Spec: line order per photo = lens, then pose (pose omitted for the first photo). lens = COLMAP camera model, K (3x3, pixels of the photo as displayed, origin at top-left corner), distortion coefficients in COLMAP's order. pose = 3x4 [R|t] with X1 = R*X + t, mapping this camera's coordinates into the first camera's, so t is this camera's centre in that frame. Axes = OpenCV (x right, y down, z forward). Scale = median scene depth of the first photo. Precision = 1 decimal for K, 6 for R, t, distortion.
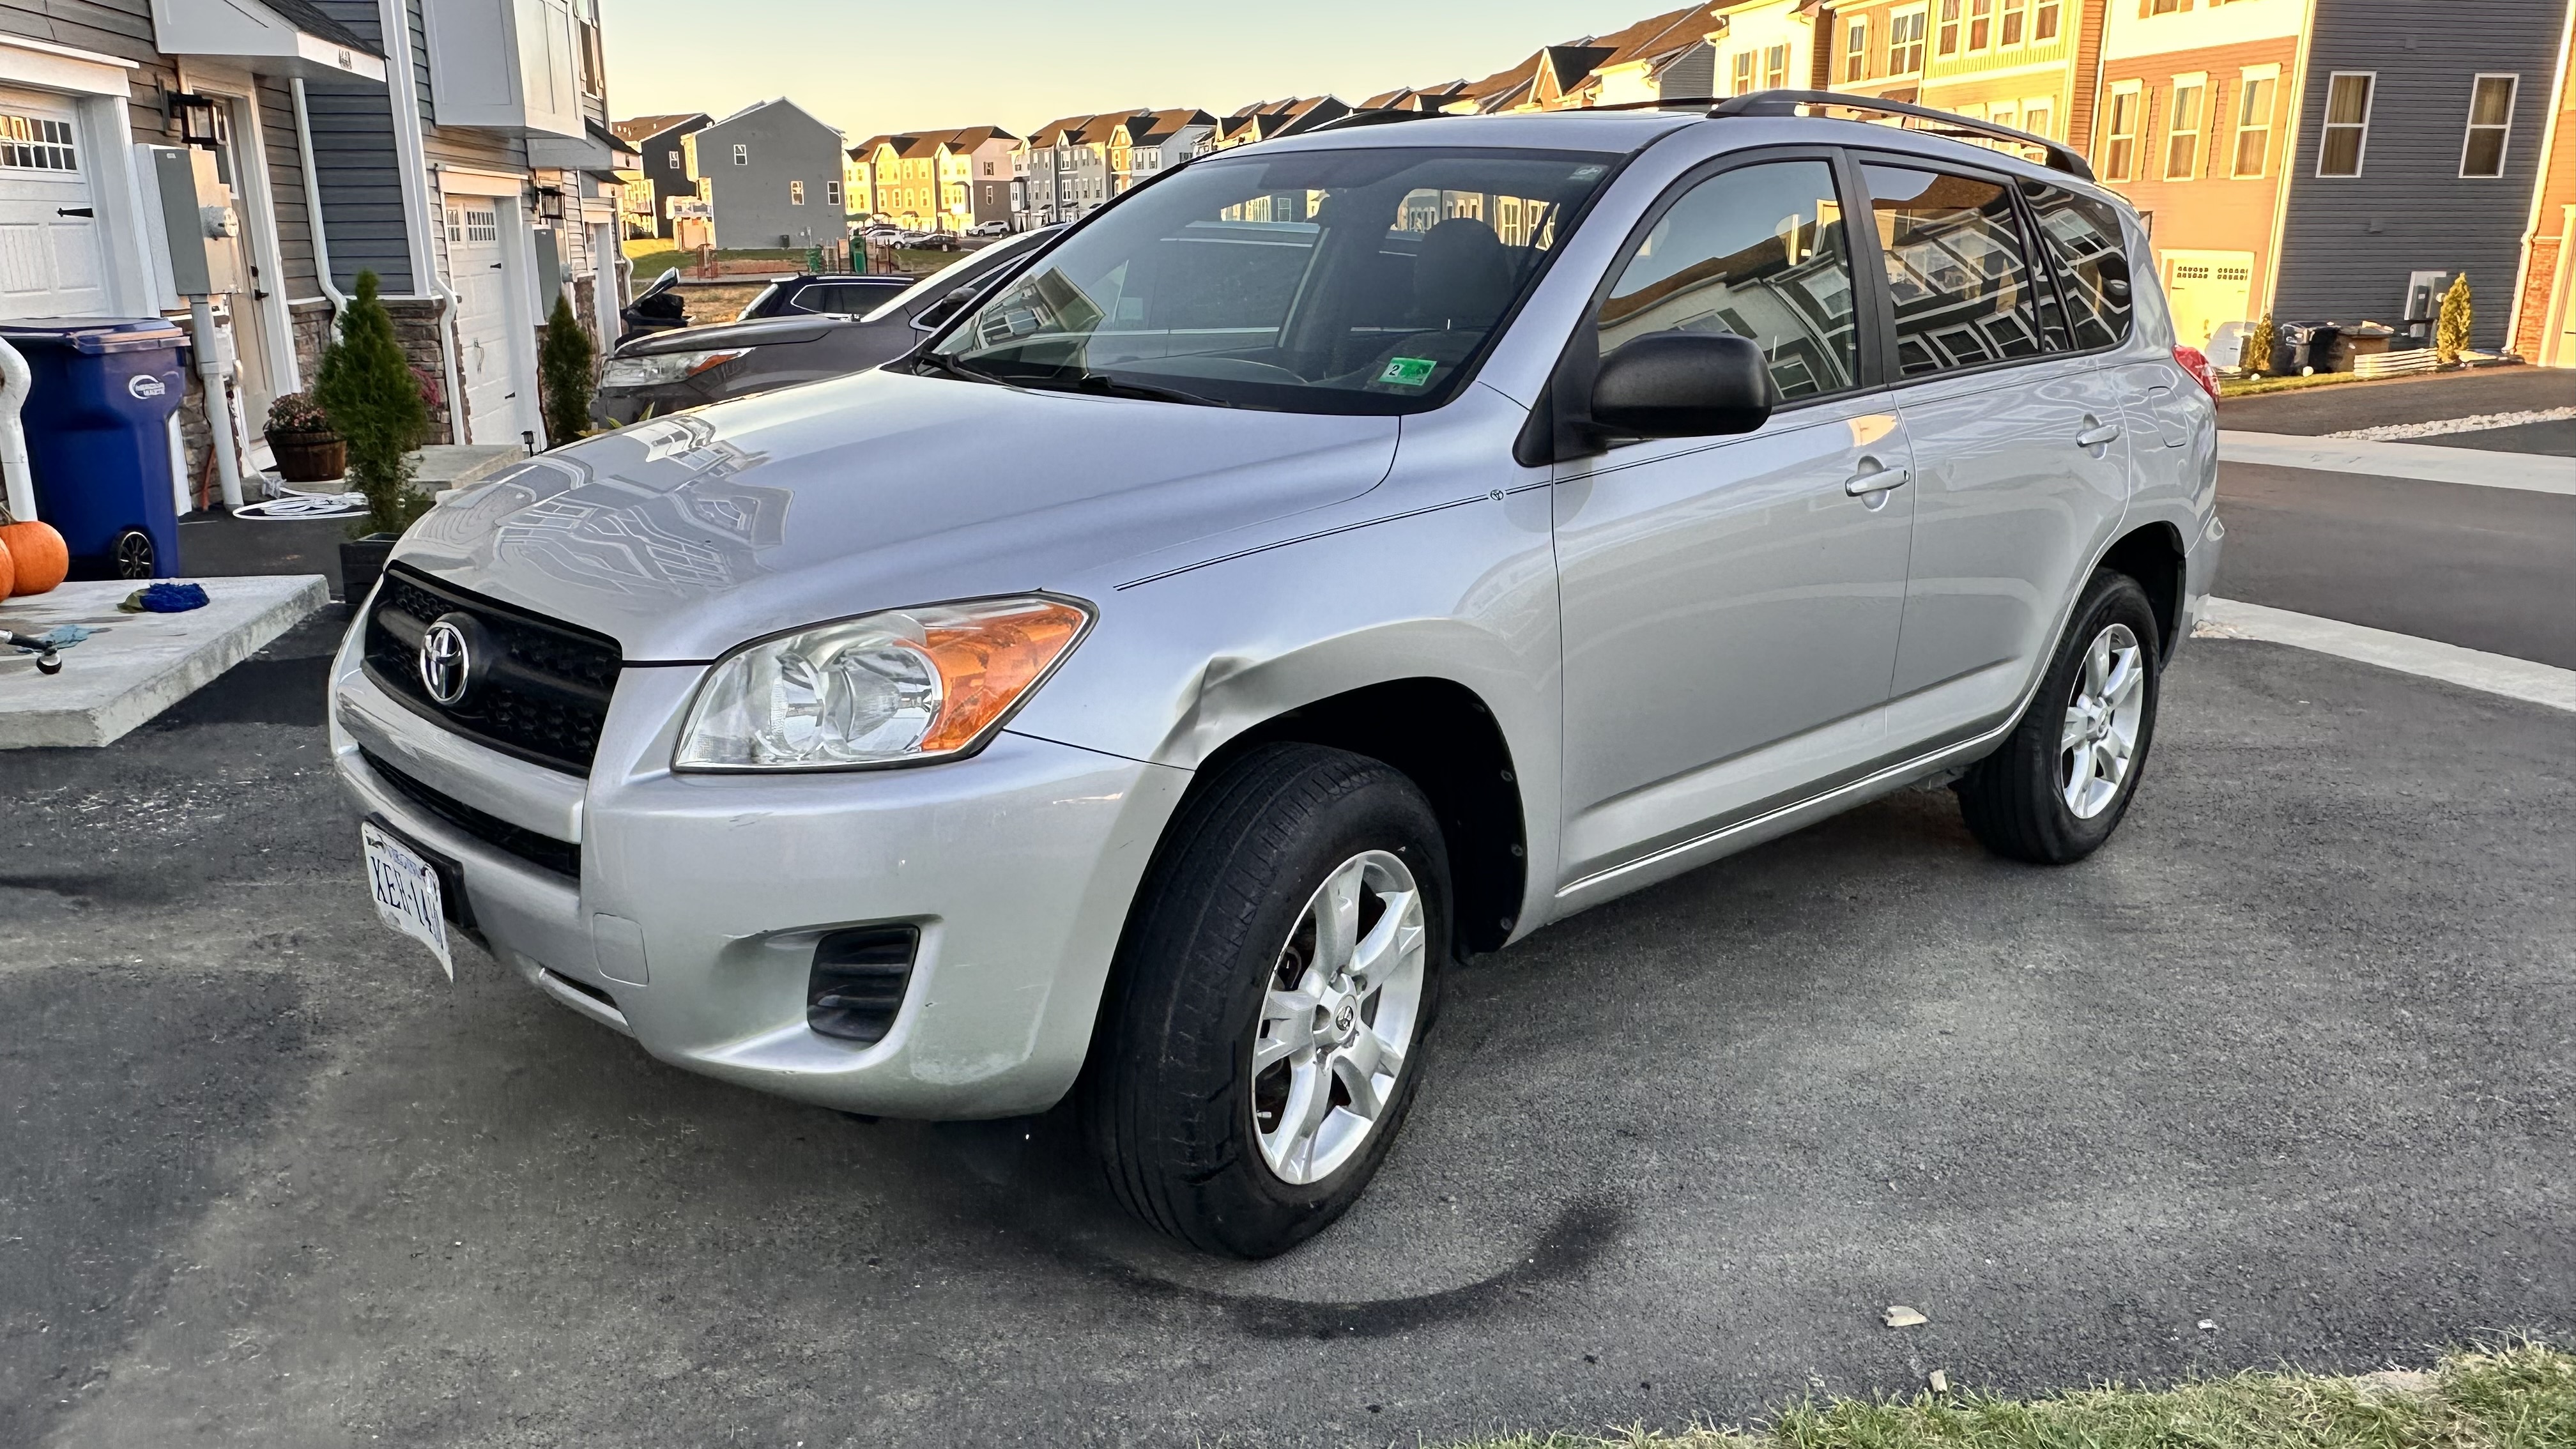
lens RADIAL K [[1814.7, 0, 1297.7], [0, 1814.7, 720.0], [0, 0, 1]] dist [0.001453, -0.003800]
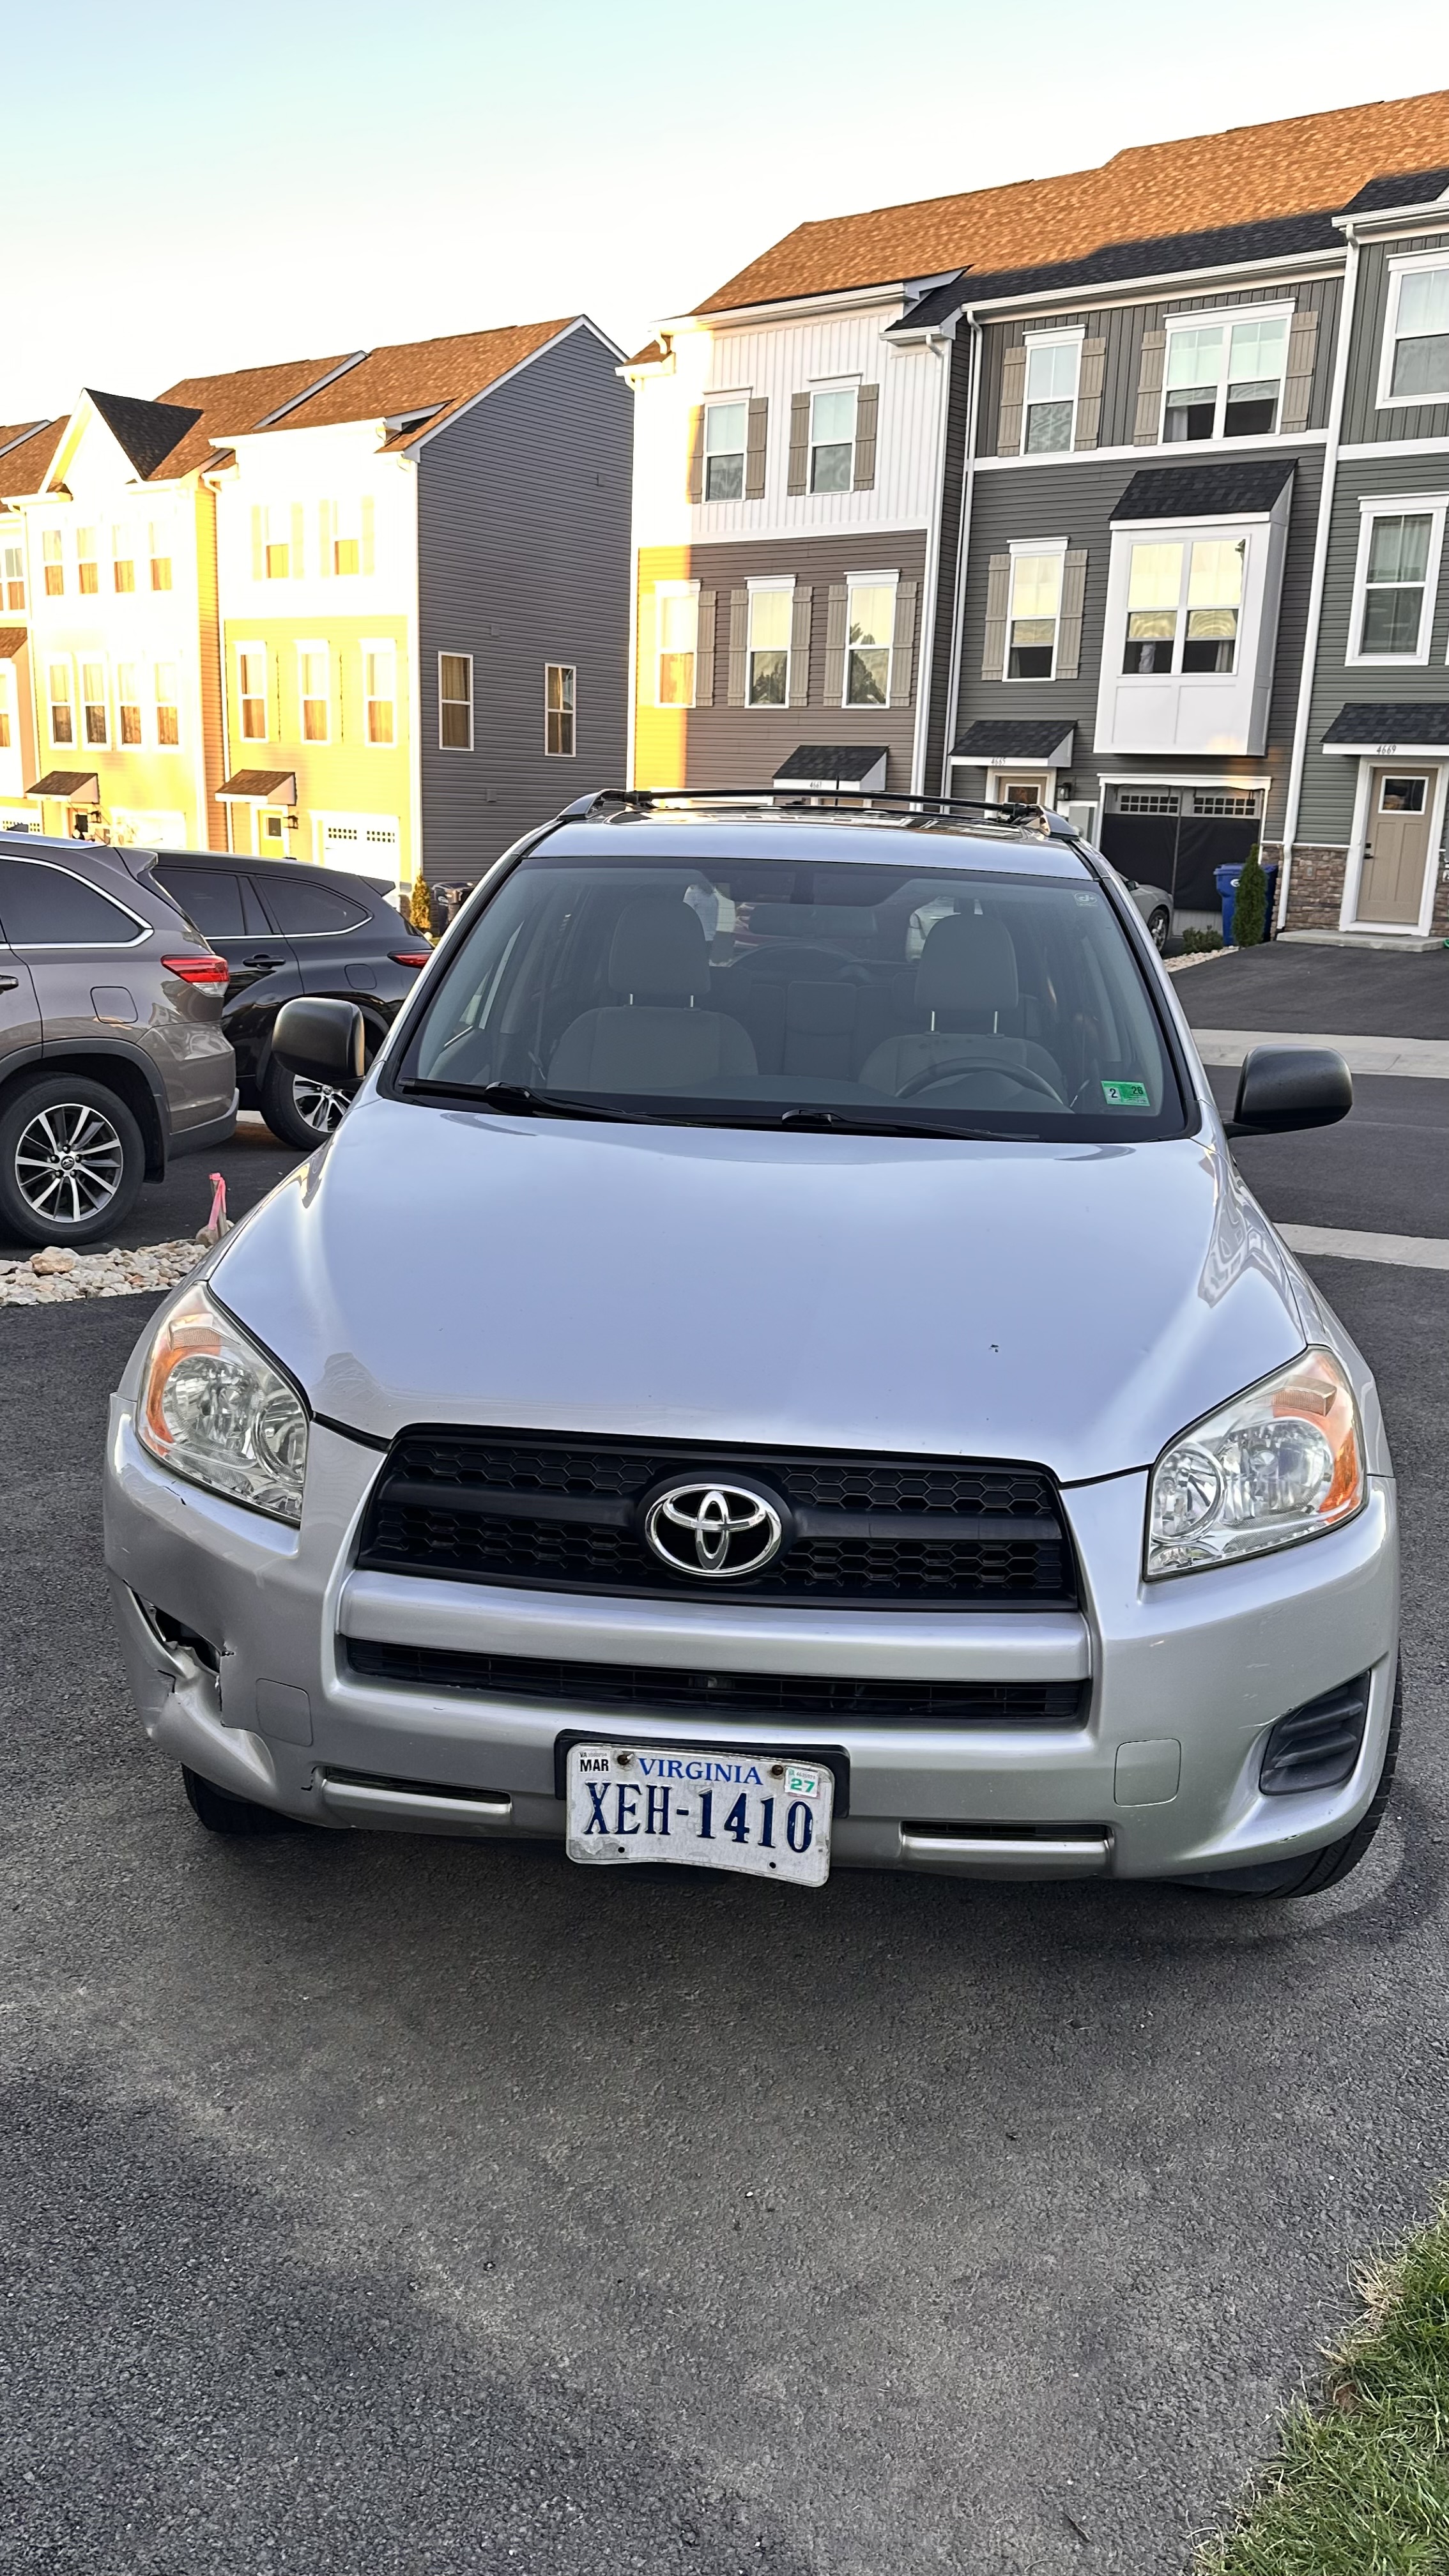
lens RADIAL K [[1940.1, 0, 709.2], [0, 1940.1, 1285.6], [0, 0, 1]] dist [-0.000131, -0.000157]
pose [[0.749354, -0.136108, 0.648031, -0.845966], [0.134894, 0.989503, 0.051843, -0.156082], [-0.648285, 0.048567, 0.759848, 0.246292]]
